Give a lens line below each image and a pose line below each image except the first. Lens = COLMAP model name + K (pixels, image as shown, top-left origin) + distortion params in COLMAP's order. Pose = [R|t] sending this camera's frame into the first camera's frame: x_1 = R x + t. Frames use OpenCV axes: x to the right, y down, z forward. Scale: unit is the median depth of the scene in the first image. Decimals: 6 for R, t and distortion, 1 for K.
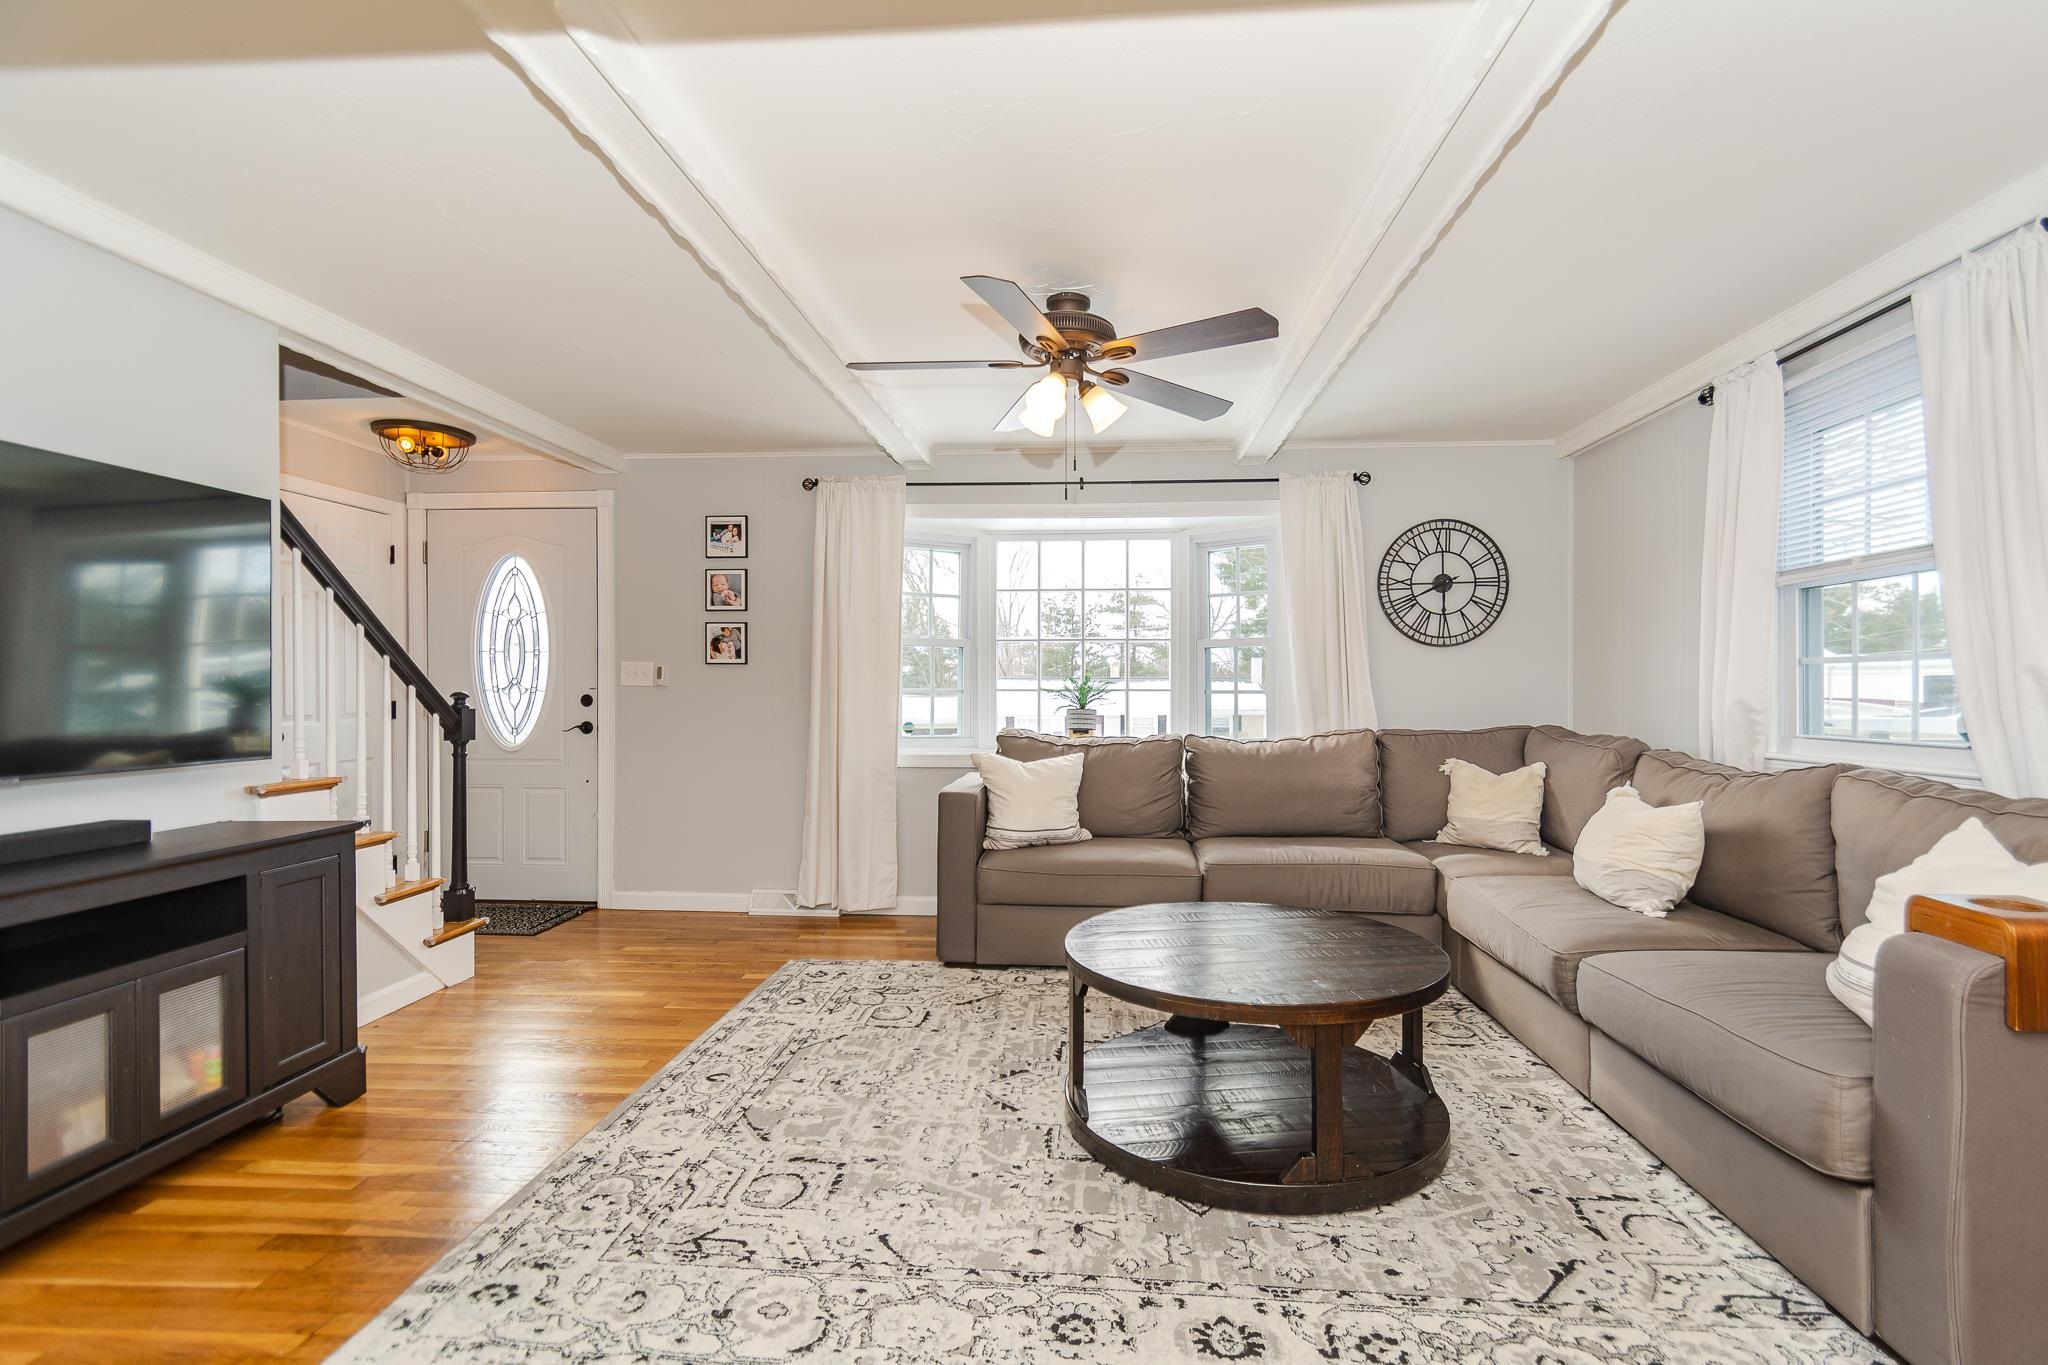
lens RADIAL K [[943.7, 0, 1049.2], [0, 943.7, 692.4], [0, 0, 1]] dist [0.004122, 0.000684]
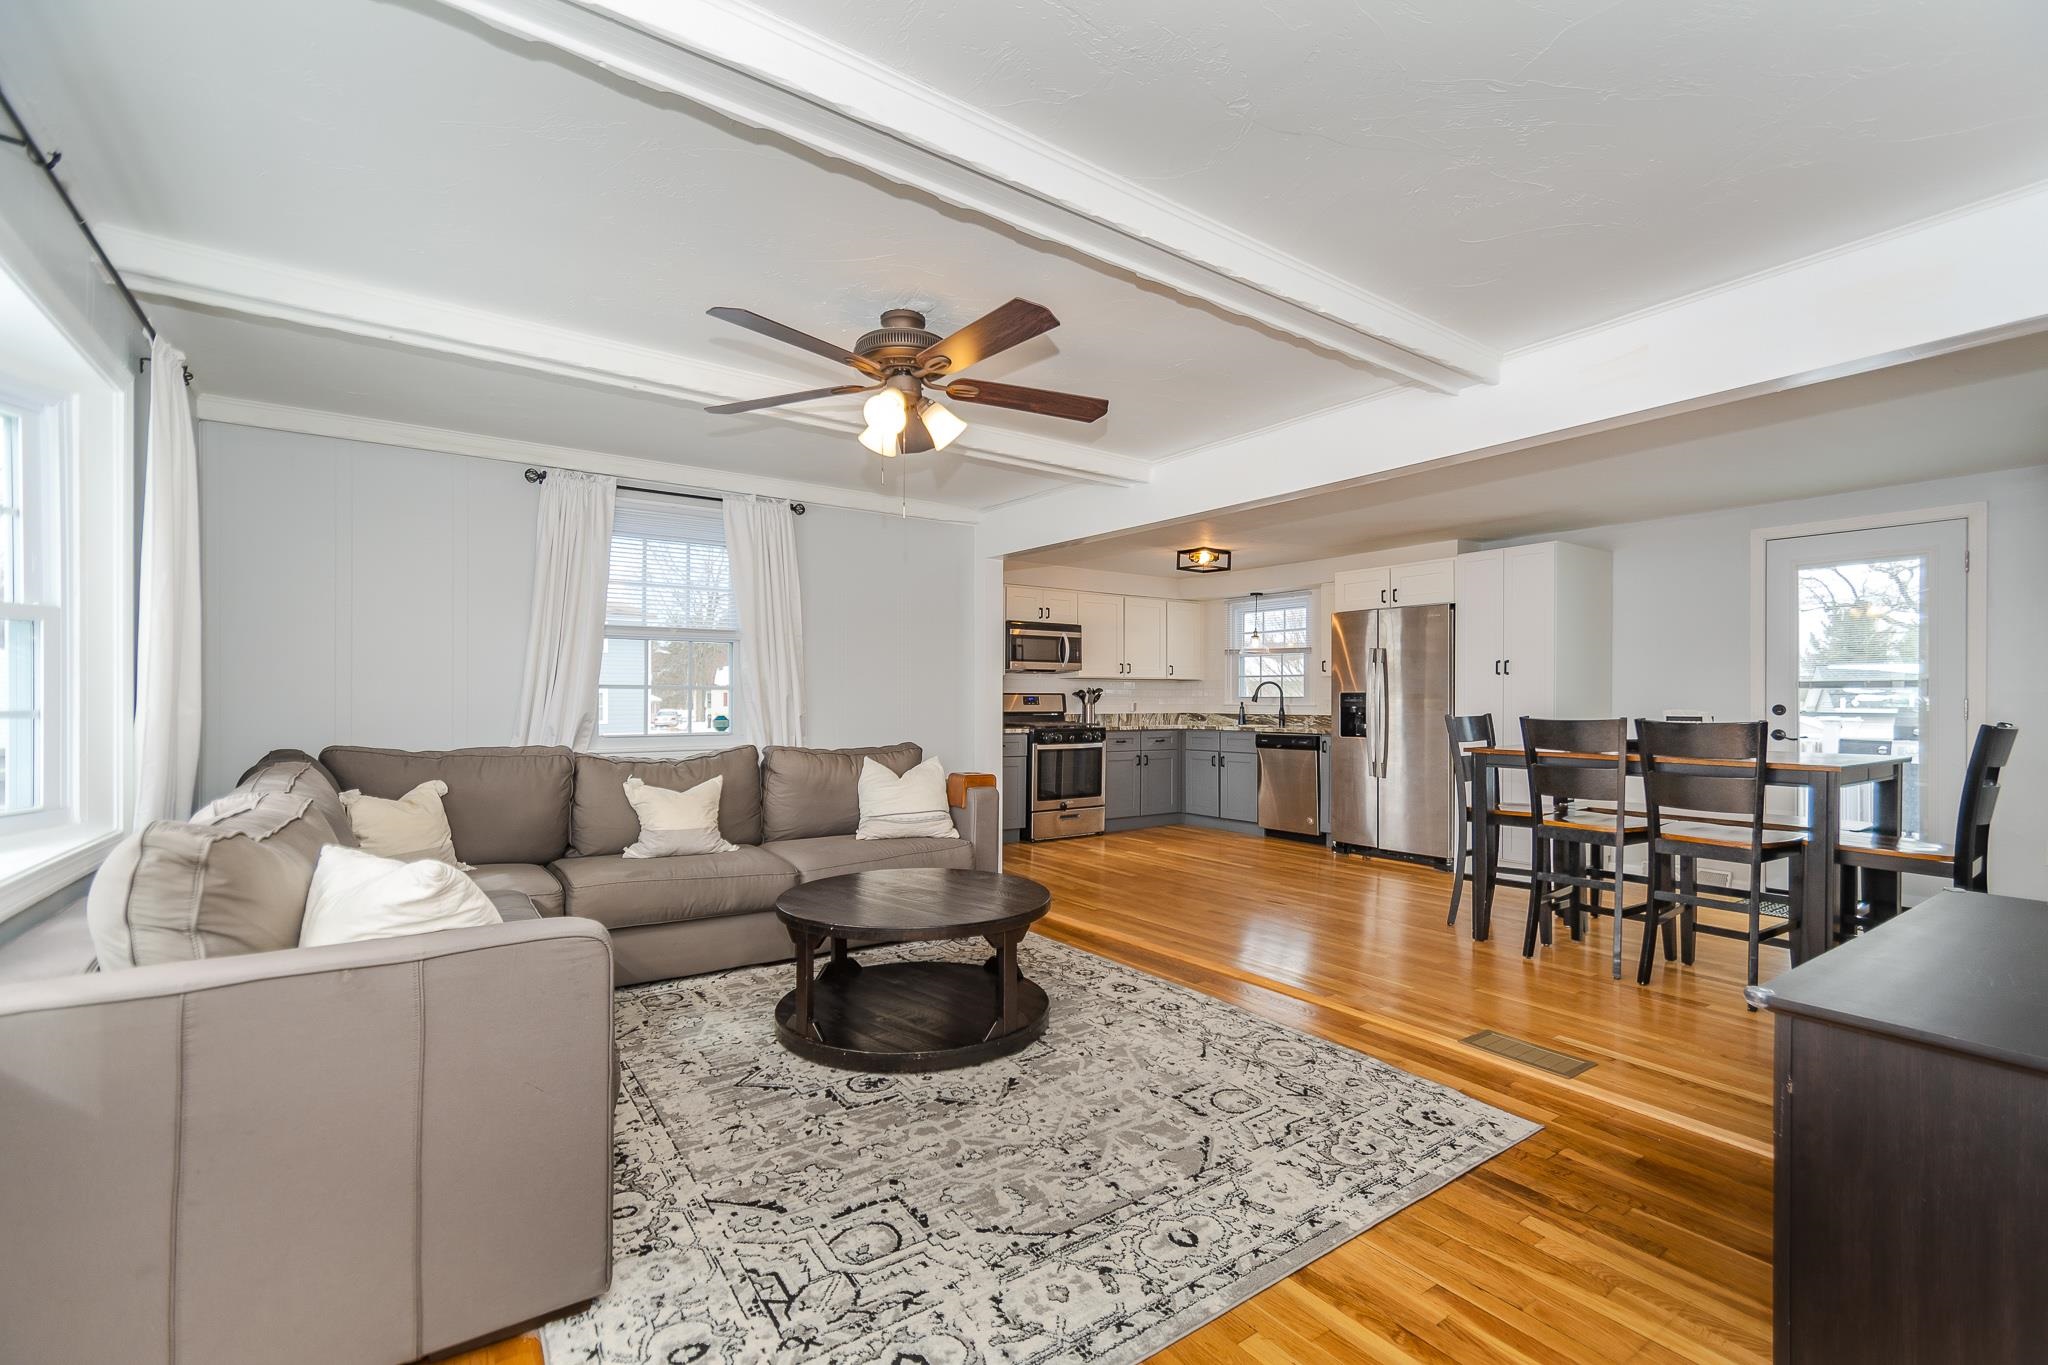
lens RADIAL K [[894.4, 0, 1039.4], [0, 894.4, 696.6], [0, 0, 1]] dist [0.005001, 0.000761]
pose [[-0.639817, 0.002064, 0.768525, -0.688539], [-0.002094, 0.999988, -0.004429, -0.011415], [-0.768525, -0.004443, -0.639805, 1.293572]]
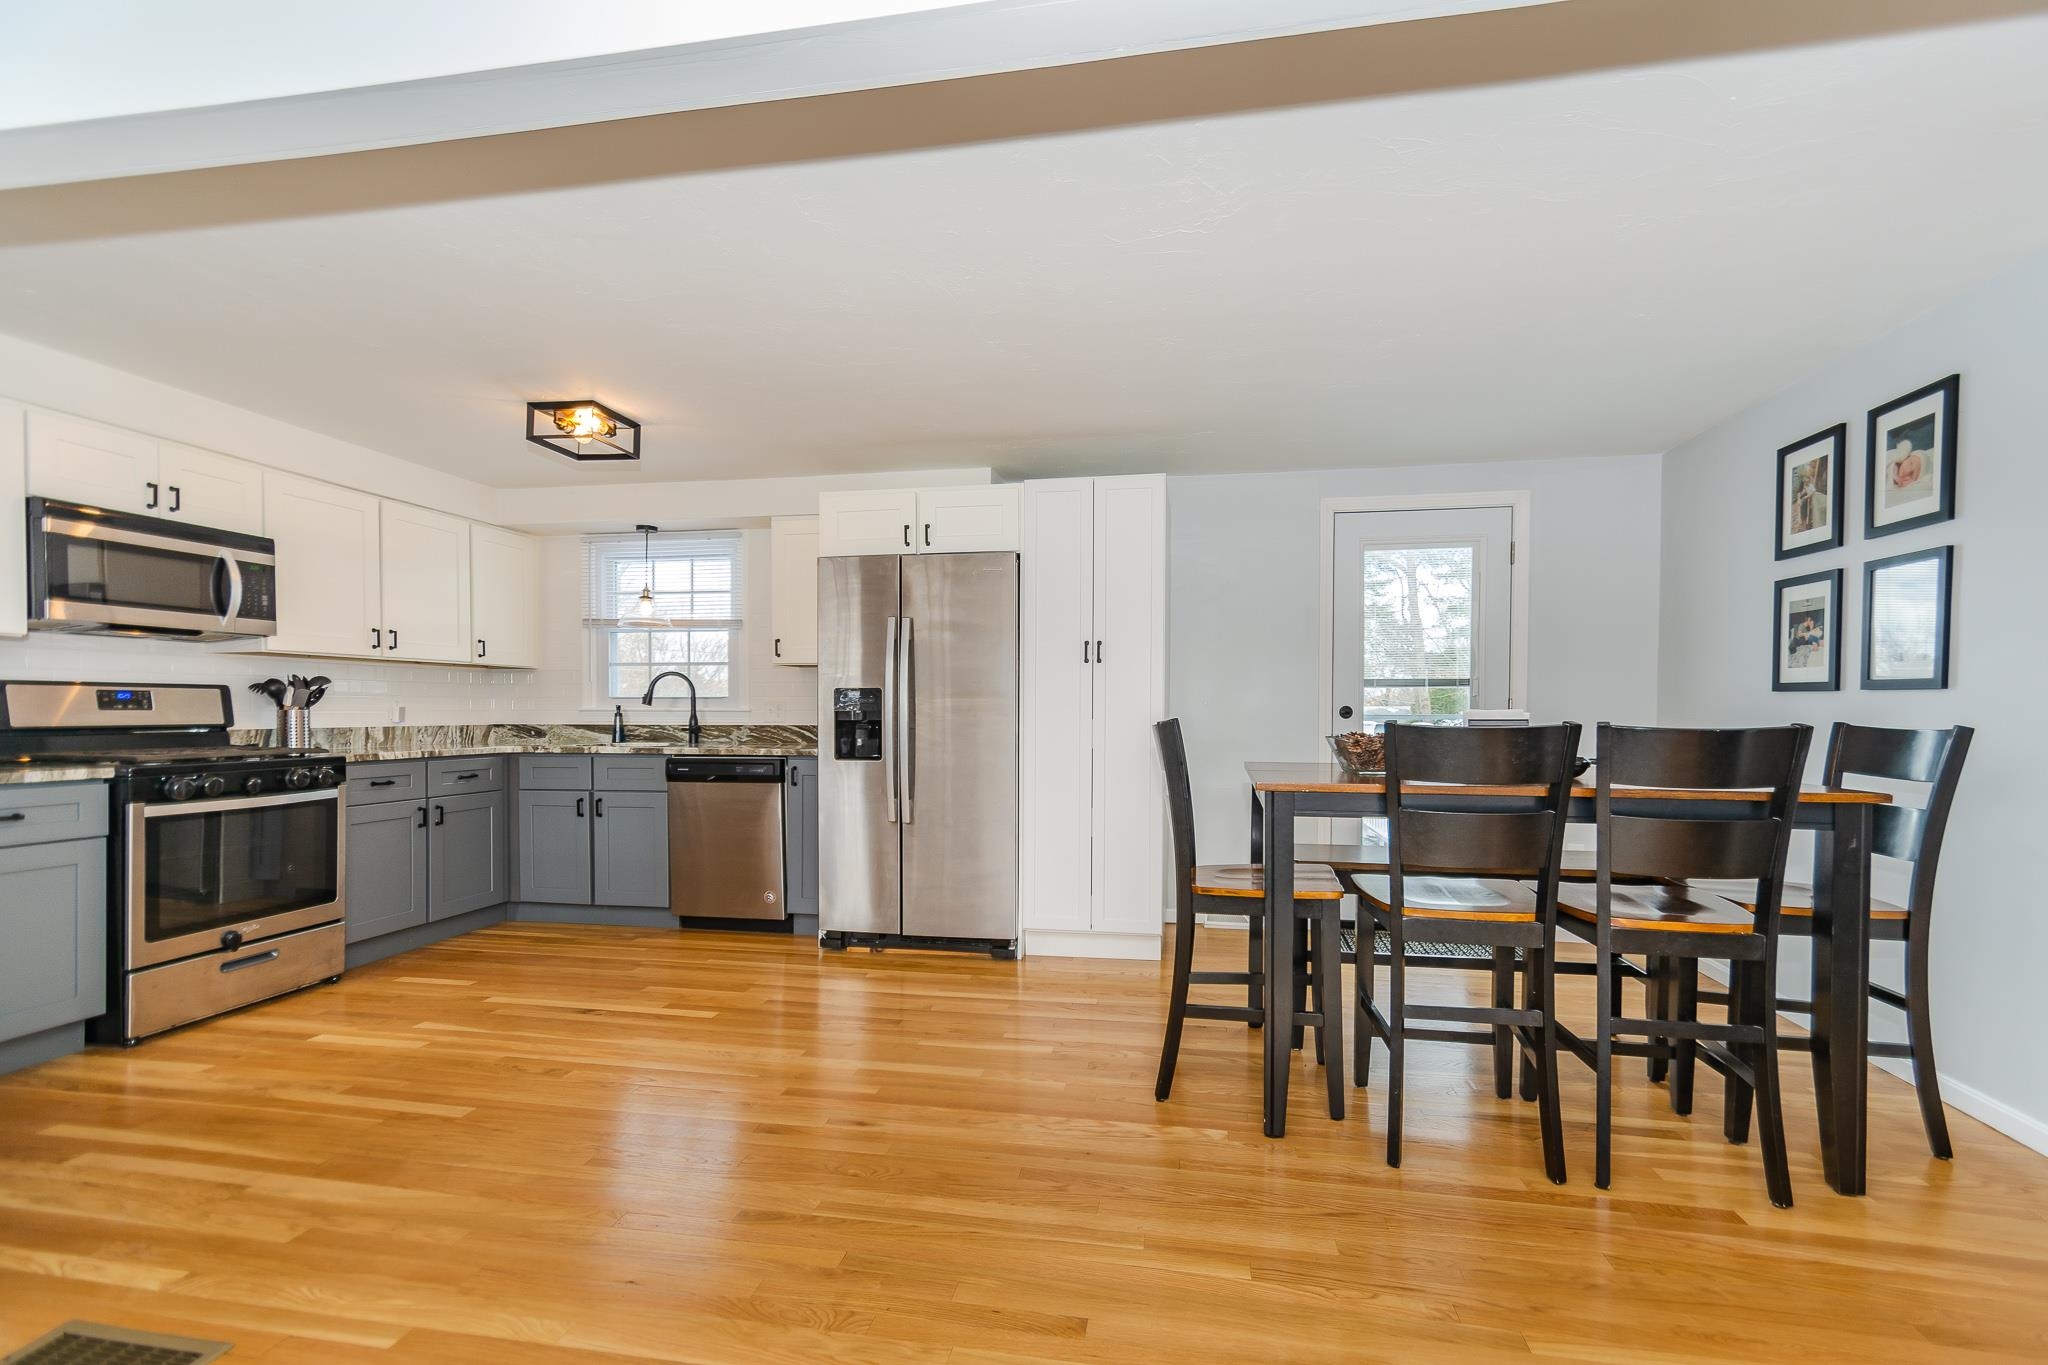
lens RADIAL K [[910.1, 0, 1030.6], [0, 910.1, 722.8], [0, 0, 1]] dist [0.005423, 0.000610]
pose [[-0.992957, -0.002338, 0.118455, 0.026417], [-0.000775, 0.999912, 0.013233, 0.000956], [-0.118476, 0.013048, -0.992871, 0.683505]]
